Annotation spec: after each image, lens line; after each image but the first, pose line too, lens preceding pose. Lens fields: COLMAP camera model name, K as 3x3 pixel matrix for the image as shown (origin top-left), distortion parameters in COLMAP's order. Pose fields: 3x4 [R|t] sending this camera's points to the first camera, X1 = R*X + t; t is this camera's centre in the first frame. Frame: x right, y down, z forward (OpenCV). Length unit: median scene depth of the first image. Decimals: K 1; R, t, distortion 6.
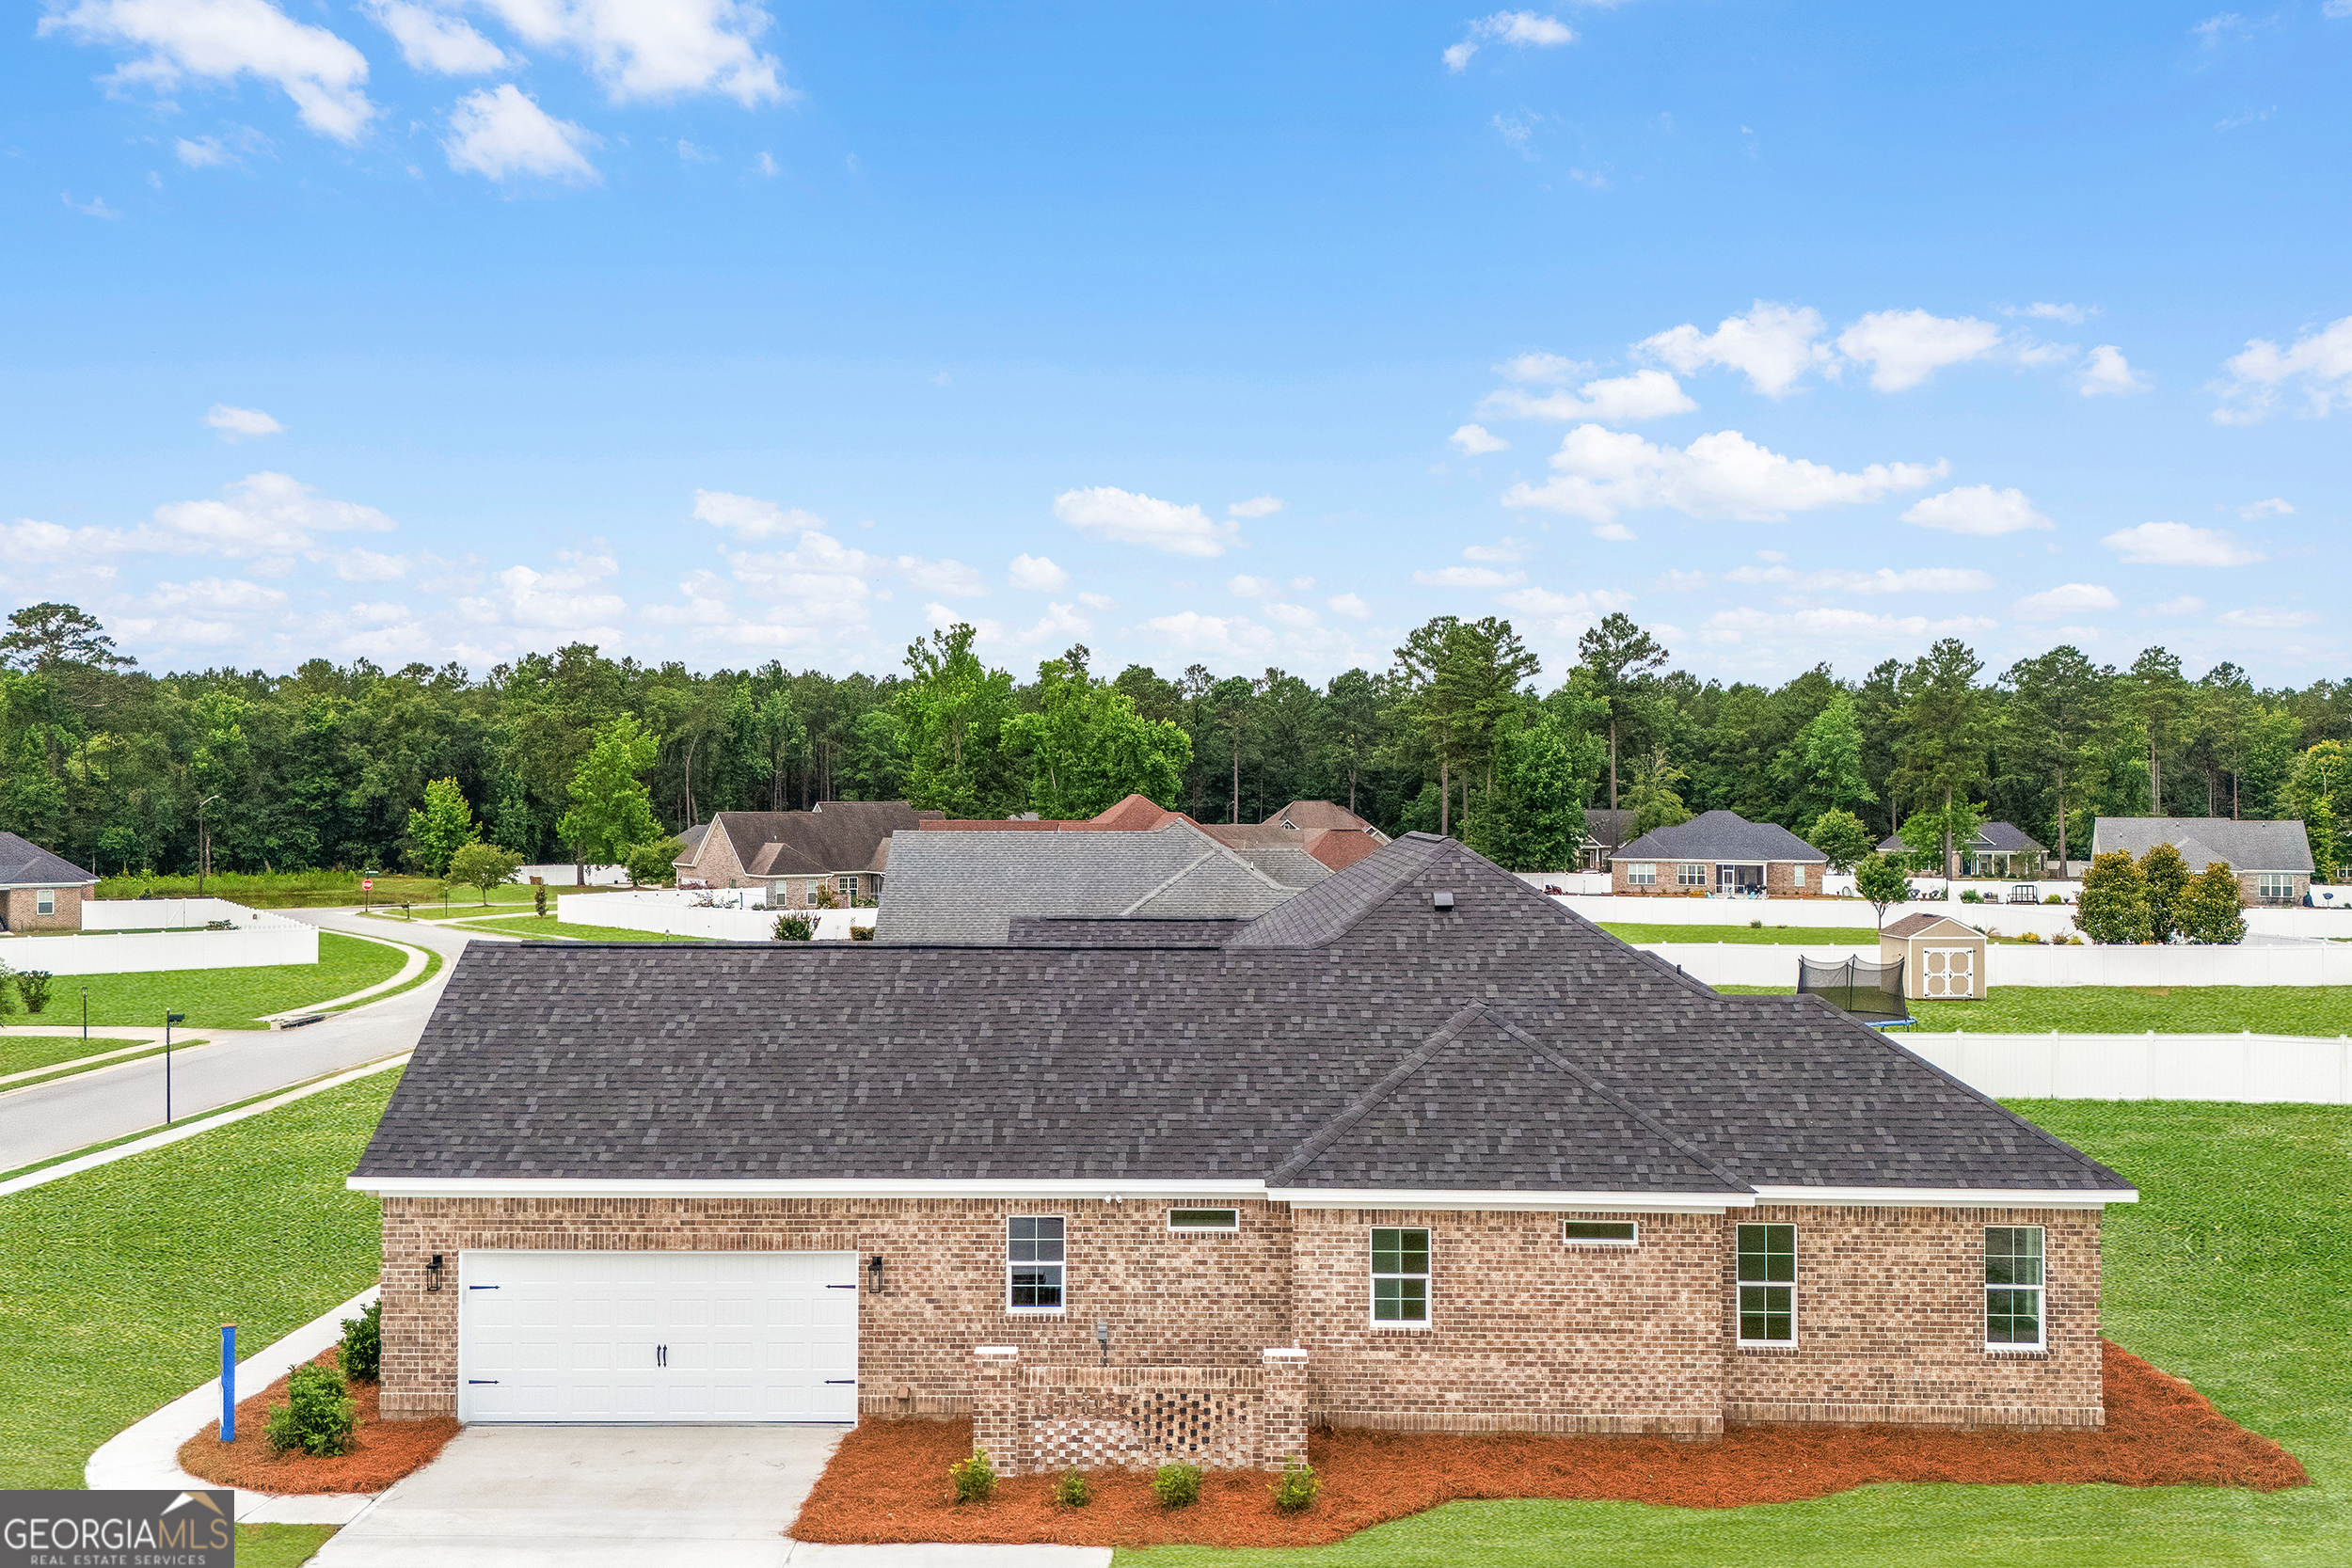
lens RADIAL K [[2098.4, 0, 1175.2], [0, 2098.4, 788.2], [0, 0, 1]] dist [0.101931, -0.121433]
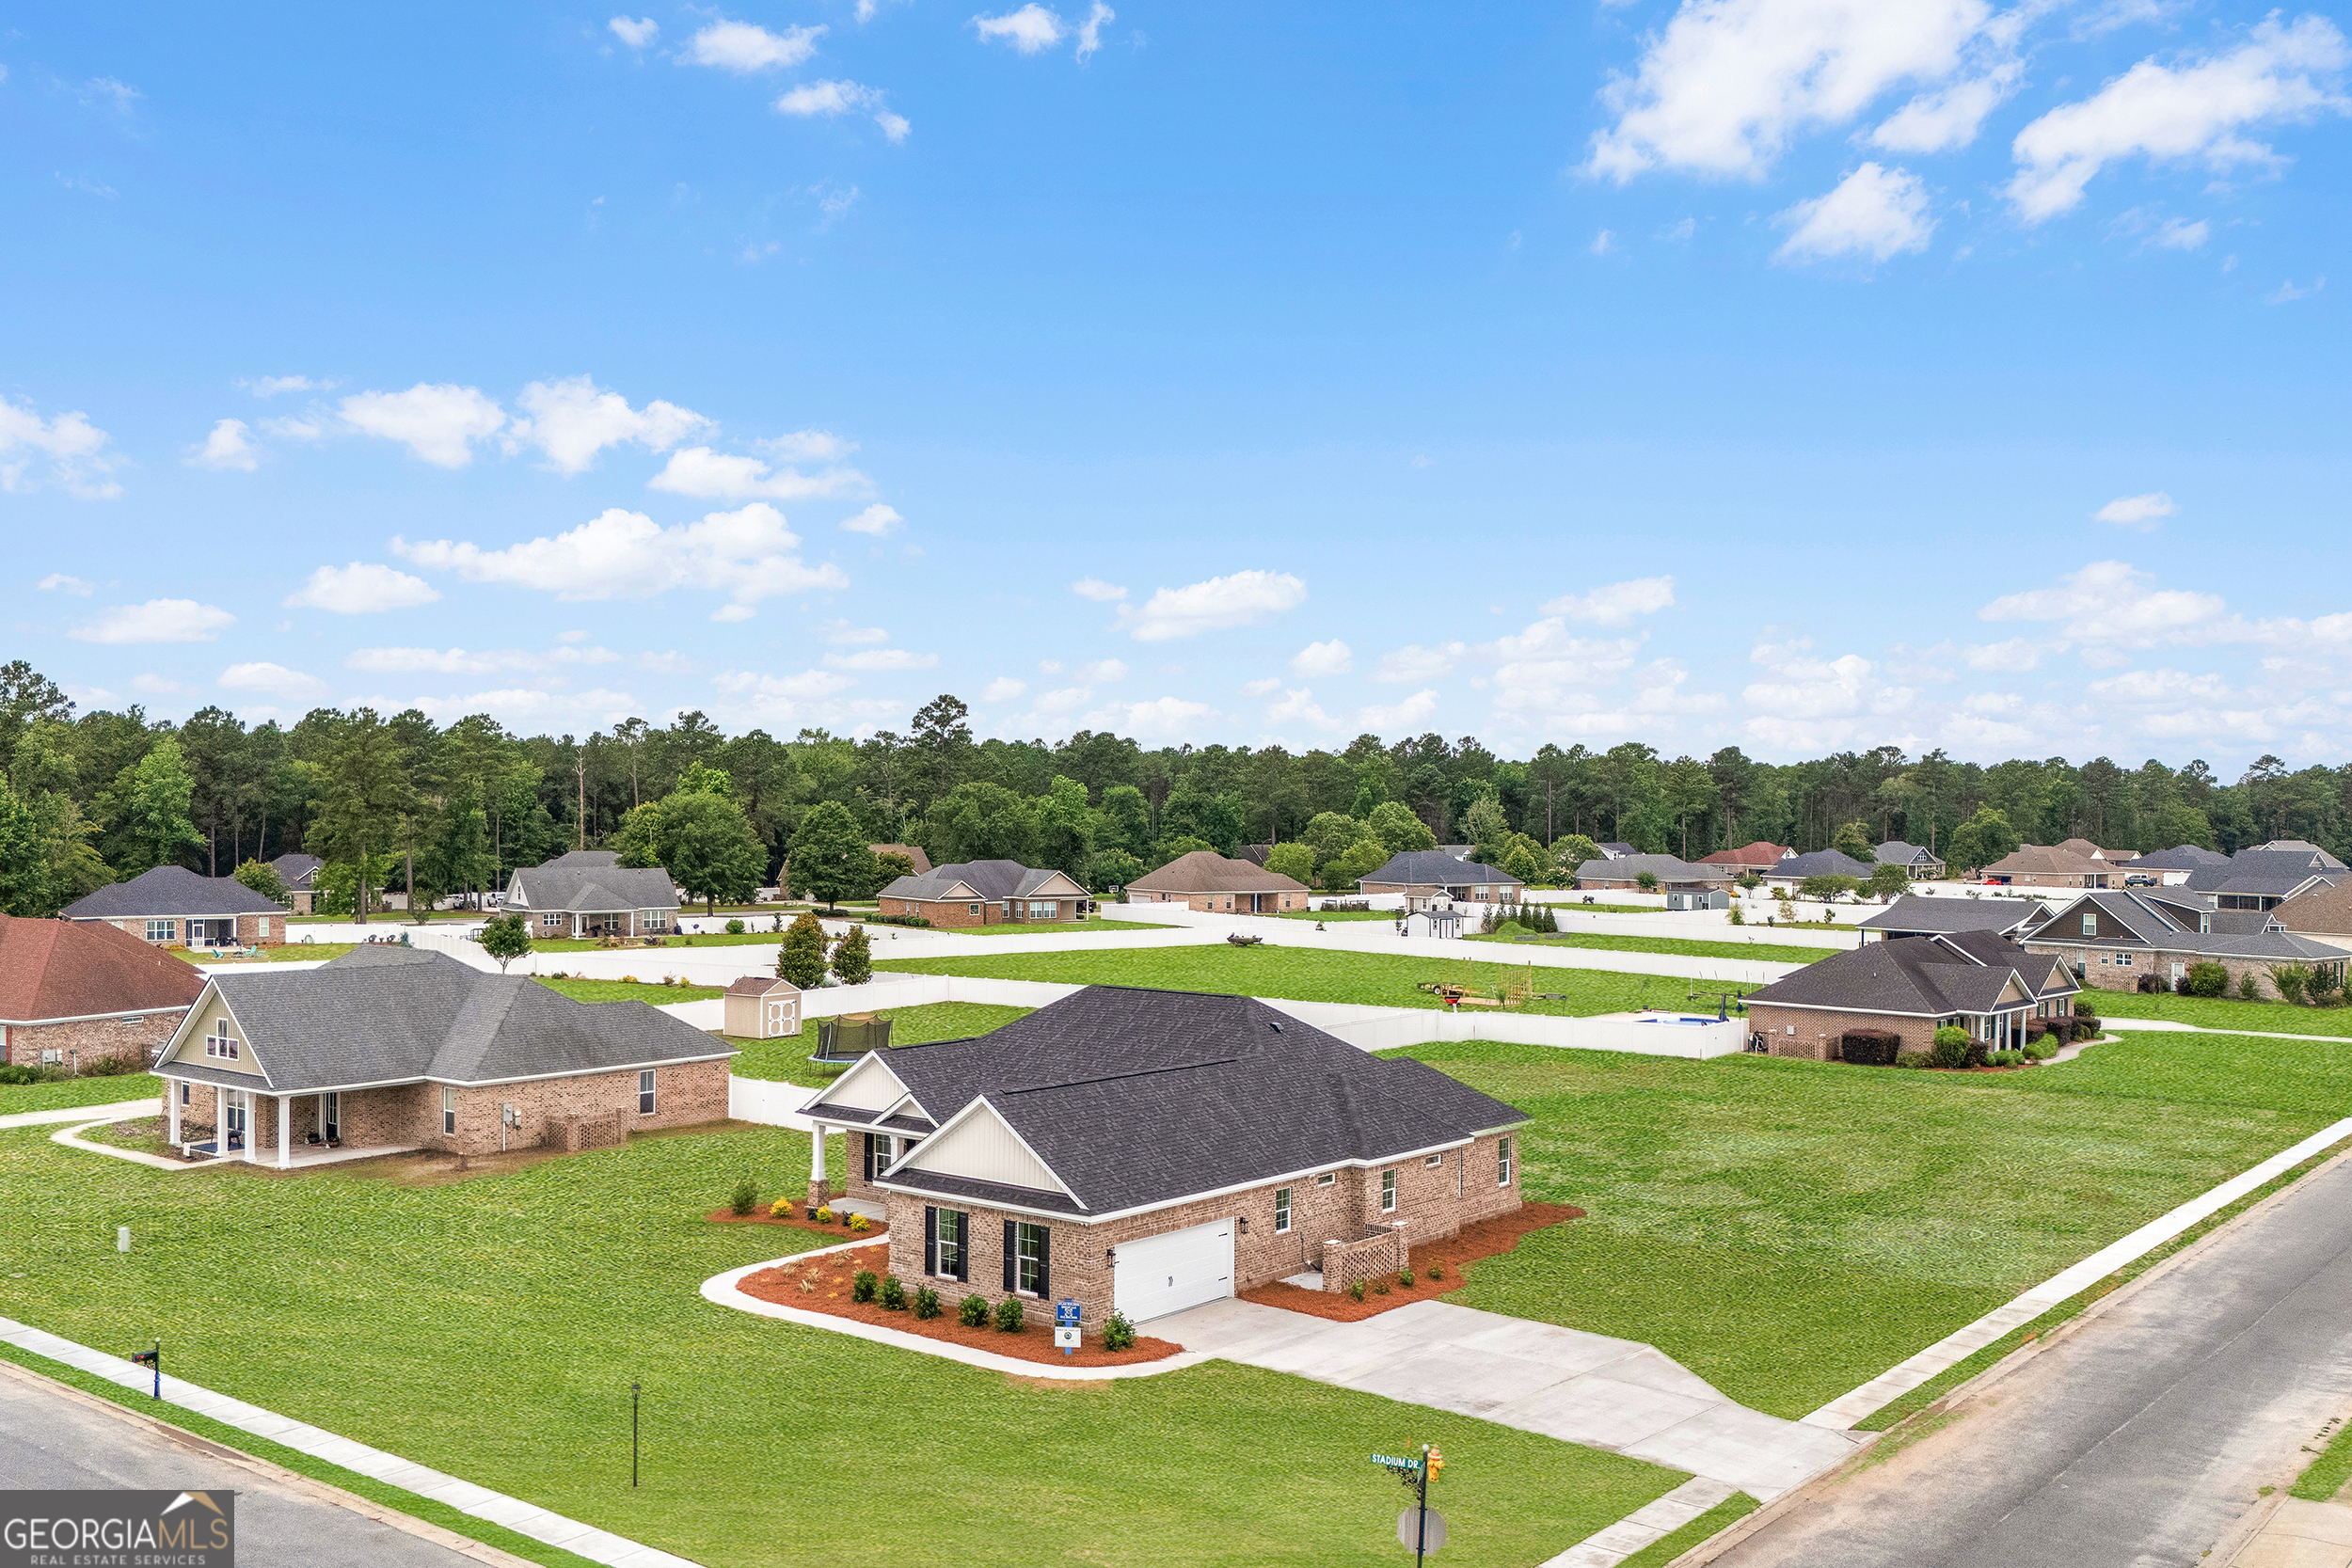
lens RADIAL K [[2098.4, 0, 1199.0], [0, 2098.4, 795.1], [0, 0, 1]] dist [0.101931, -0.121433]
pose [[0.613477, 0.005368, 0.789694, -0.296353], [-0.009904, 0.999951, 0.000897, -0.034347], [-0.789651, -0.008372, 0.613500, -0.048535]]
